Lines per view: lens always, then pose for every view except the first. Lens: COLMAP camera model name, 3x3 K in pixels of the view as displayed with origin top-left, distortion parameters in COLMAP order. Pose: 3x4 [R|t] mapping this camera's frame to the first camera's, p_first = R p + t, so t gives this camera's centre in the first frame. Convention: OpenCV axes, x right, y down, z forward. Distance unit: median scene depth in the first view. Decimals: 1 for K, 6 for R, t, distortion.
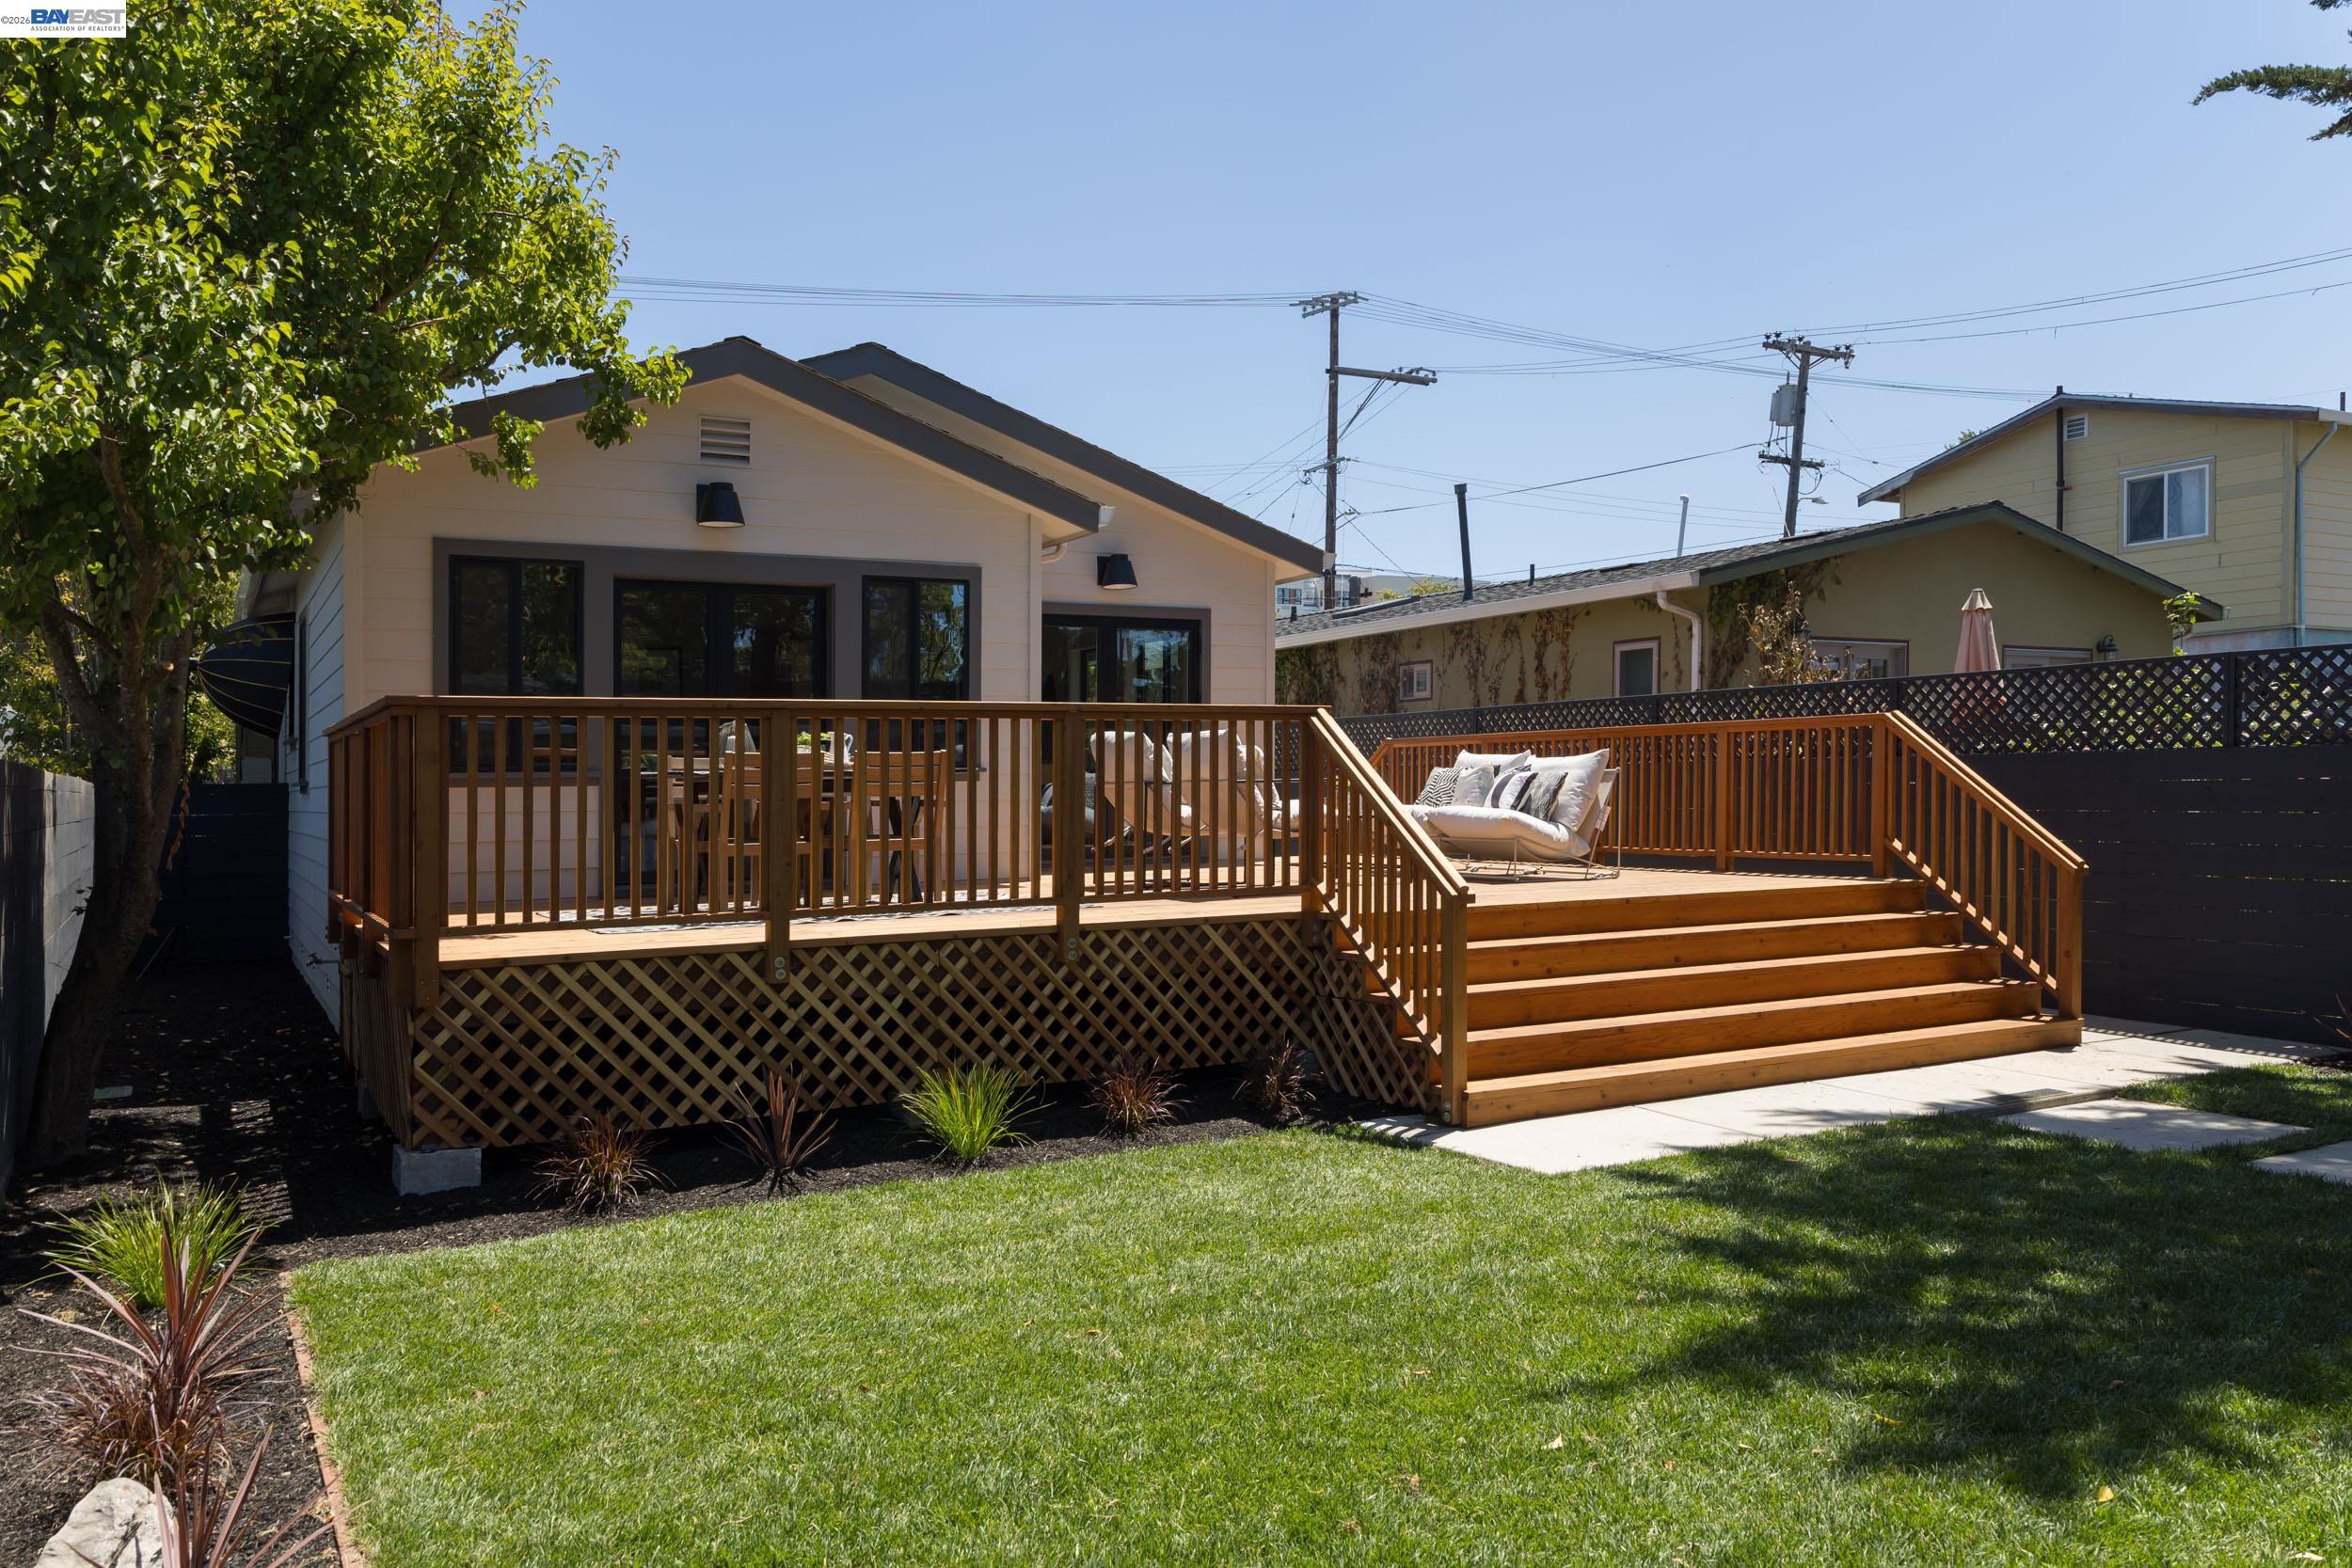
lens RADIAL K [[1864.9, 0, 1180.7], [0, 1864.9, 723.8], [0, 0, 1]] dist [0.038713, -0.032370]
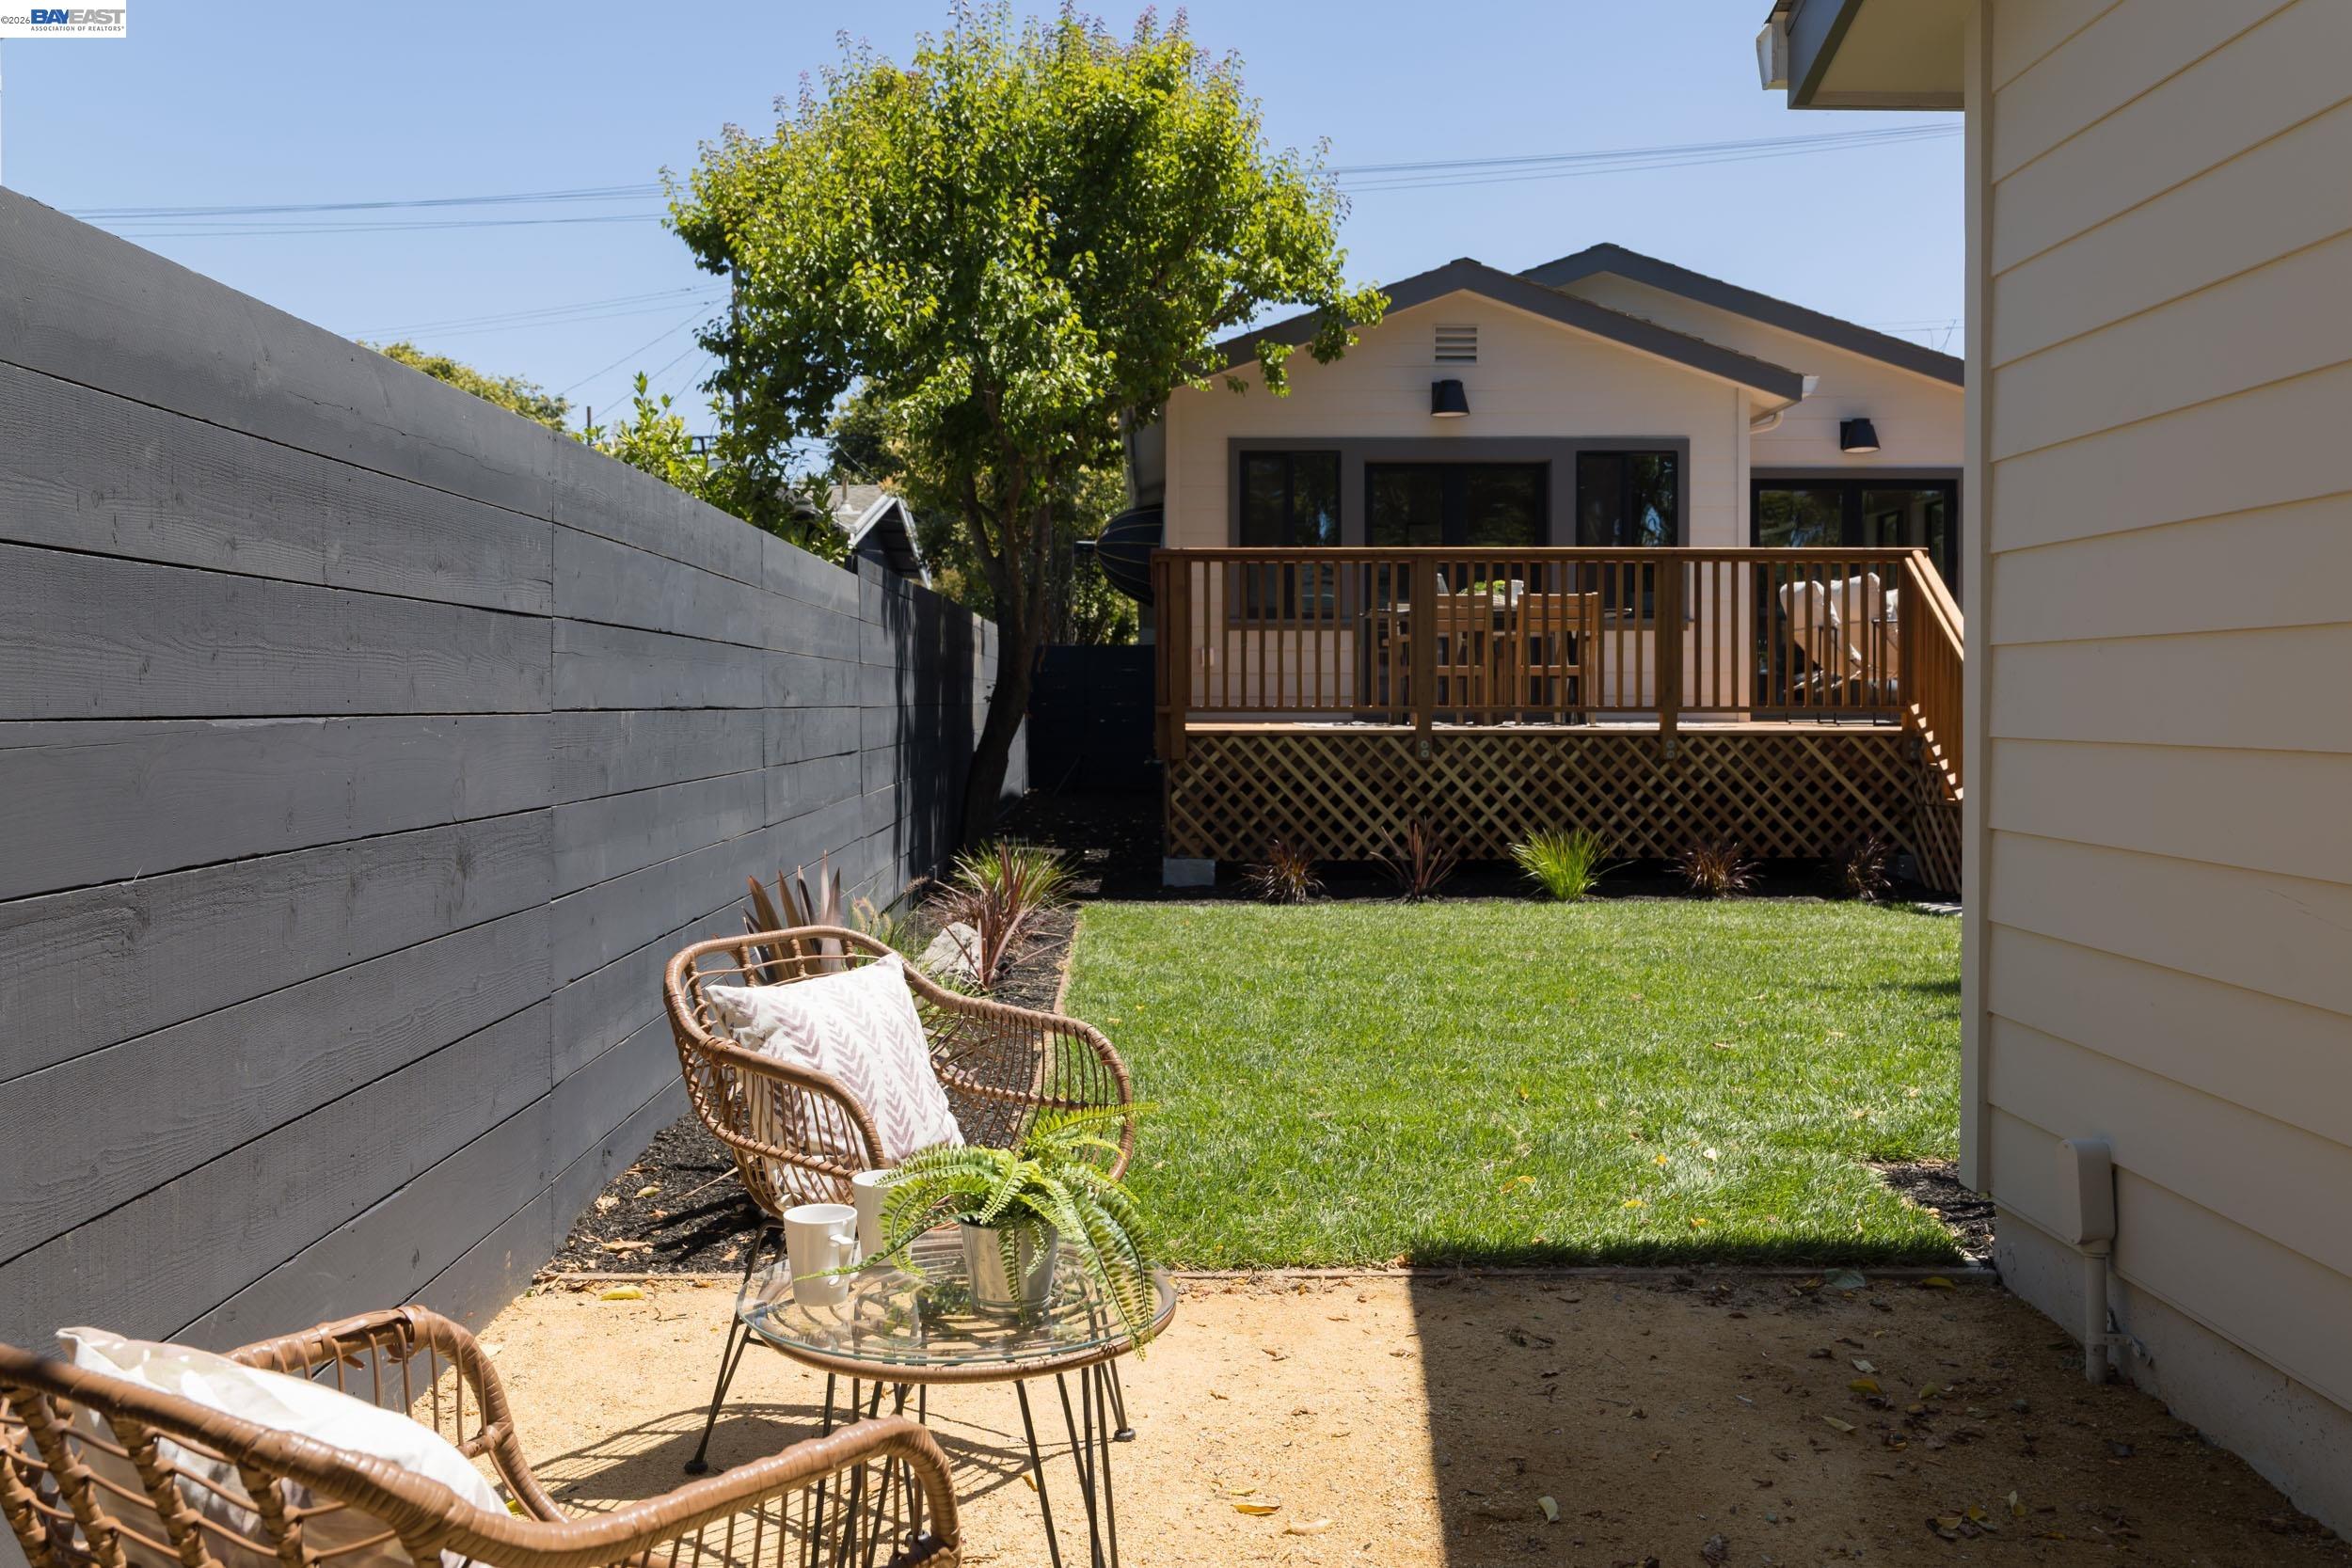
lens RADIAL K [[2012.1, 0, 1031.3], [0, 2012.1, 623.5], [0, 0, 1]] dist [-0.004257, -0.010958]
pose [[0.857315, -0.003007, -0.514783, 0.262850], [0.003933, 0.999992, 0.000708, 0.035954], [0.514777, -0.002632, 0.857320, -0.346999]]
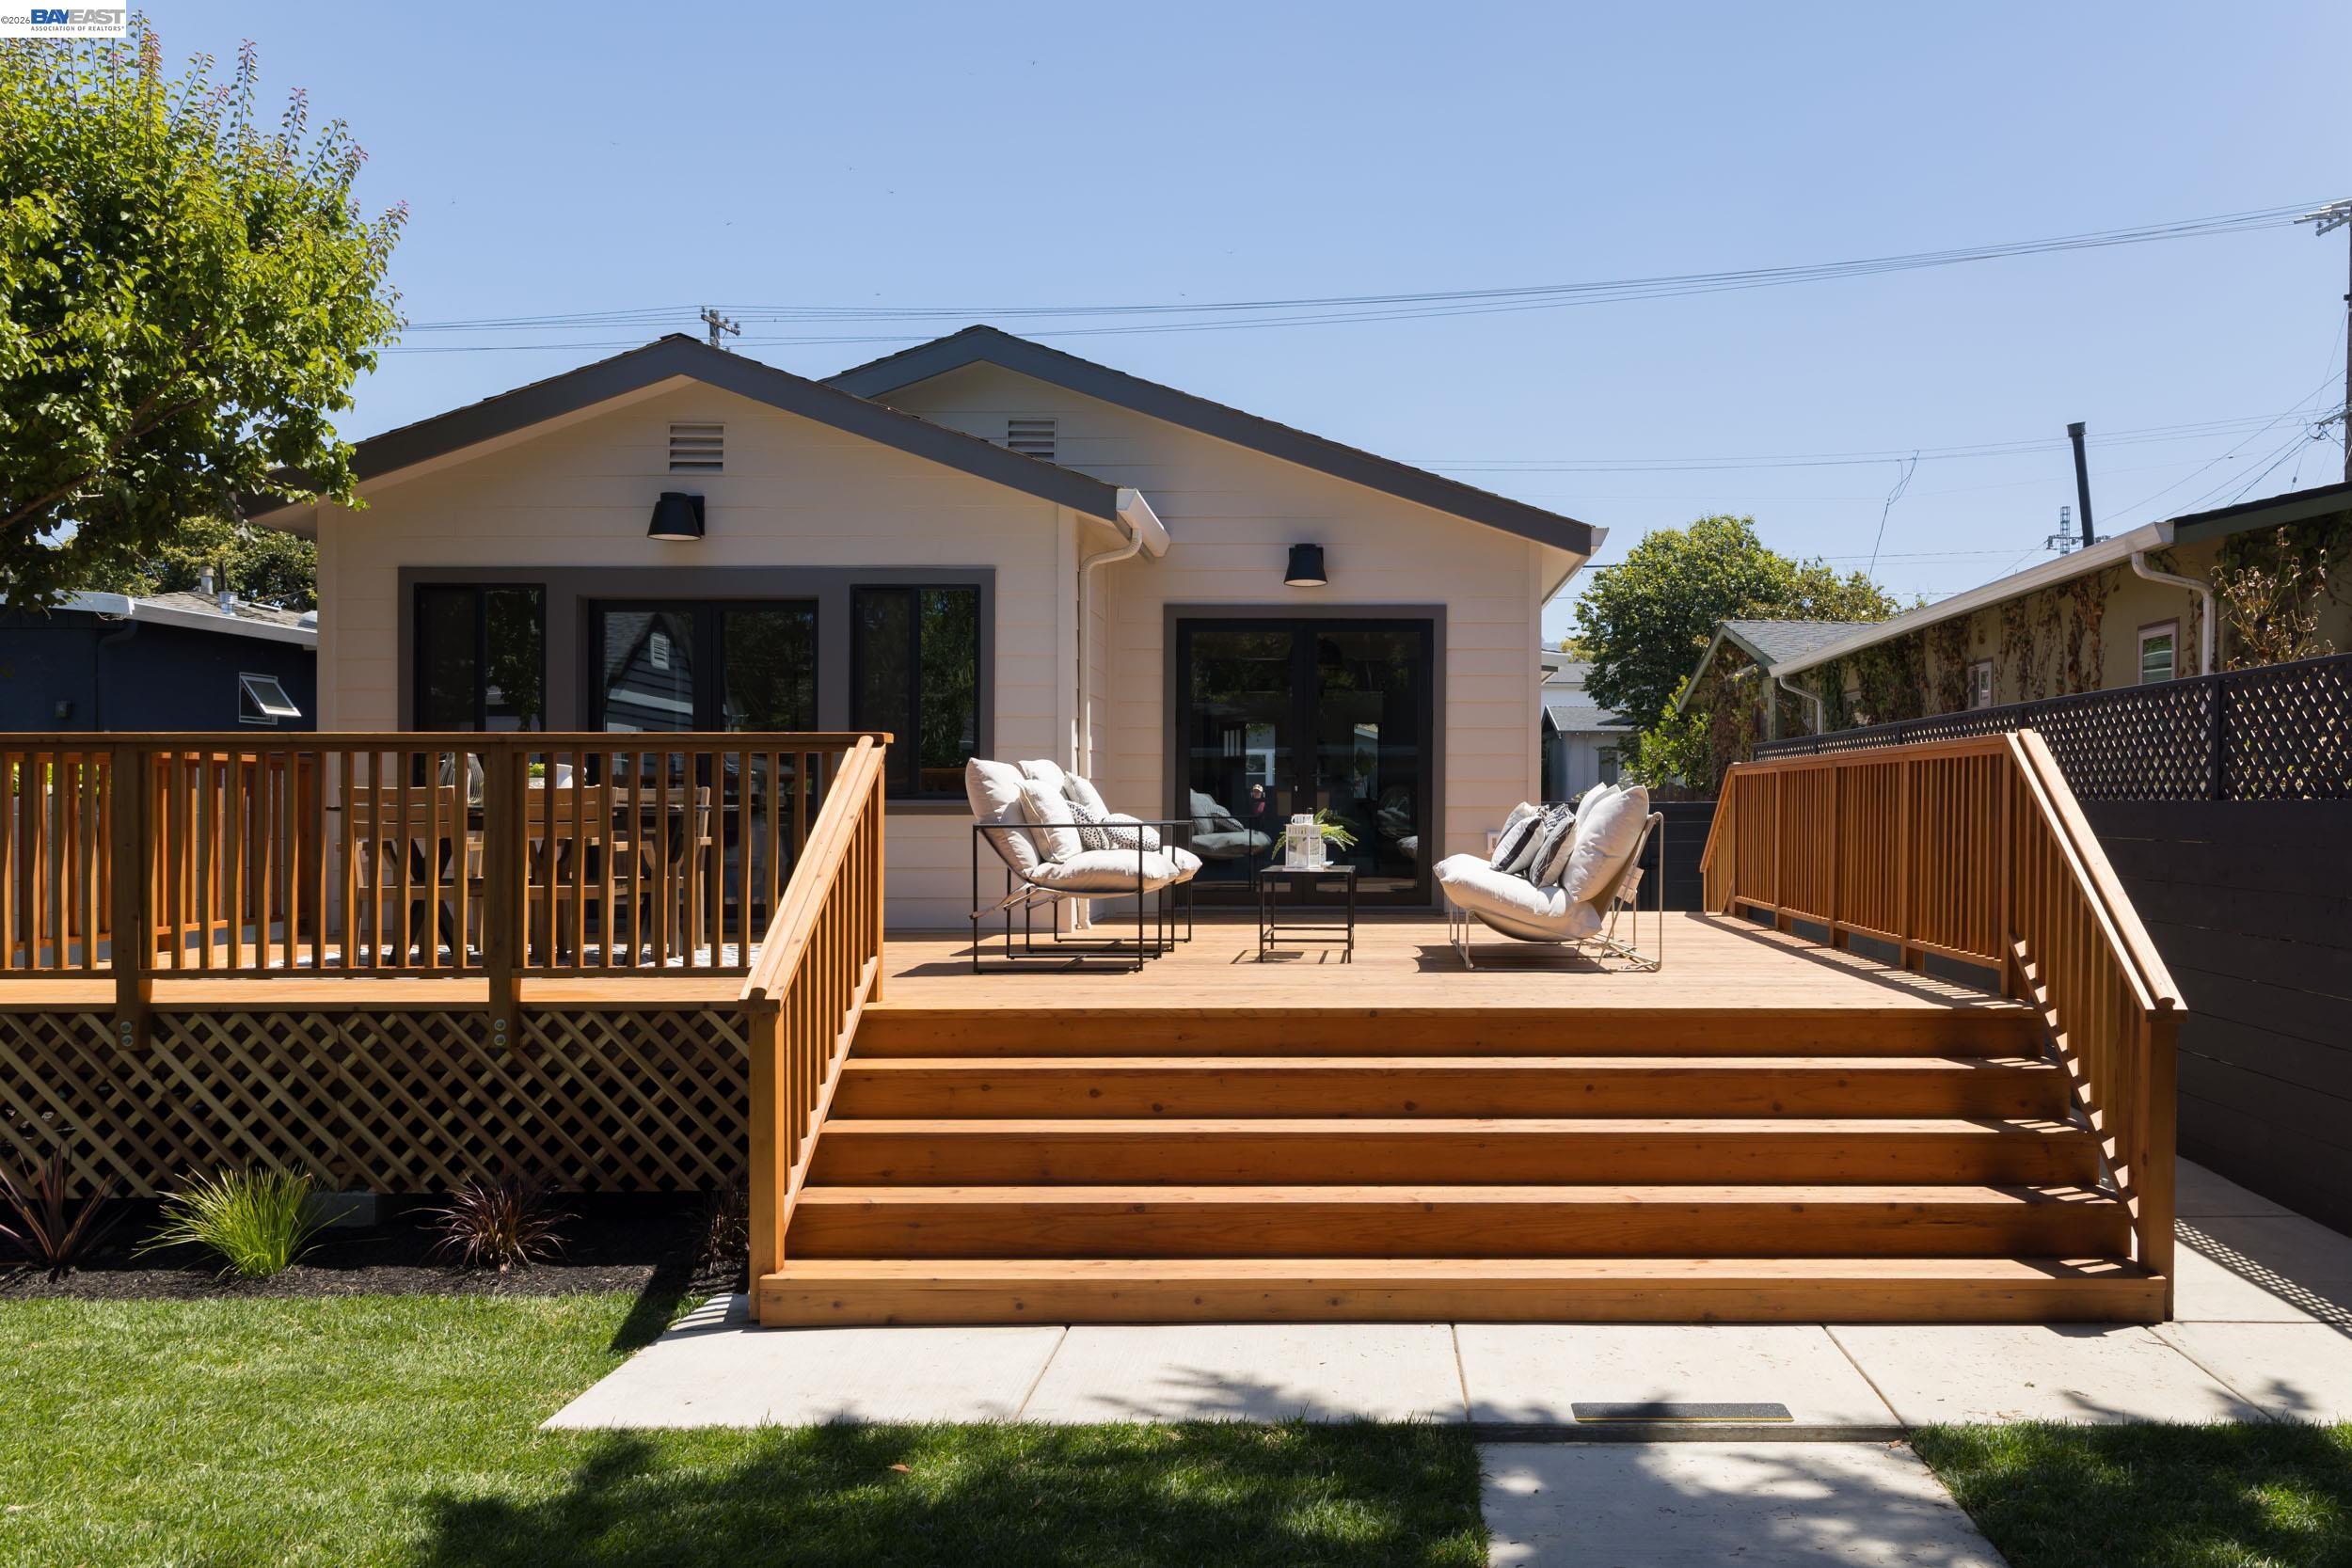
lens RADIAL K [[1864.9, 0, 1193.6], [0, 1864.9, 757.9], [0, 0, 1]] dist [0.038713, -0.032370]
pose [[0.863194, 0.001340, -0.504870, 0.622875], [0.004685, 0.999932, 0.010663, -0.007443], [0.504850, -0.011570, 0.863129, 0.448711]]
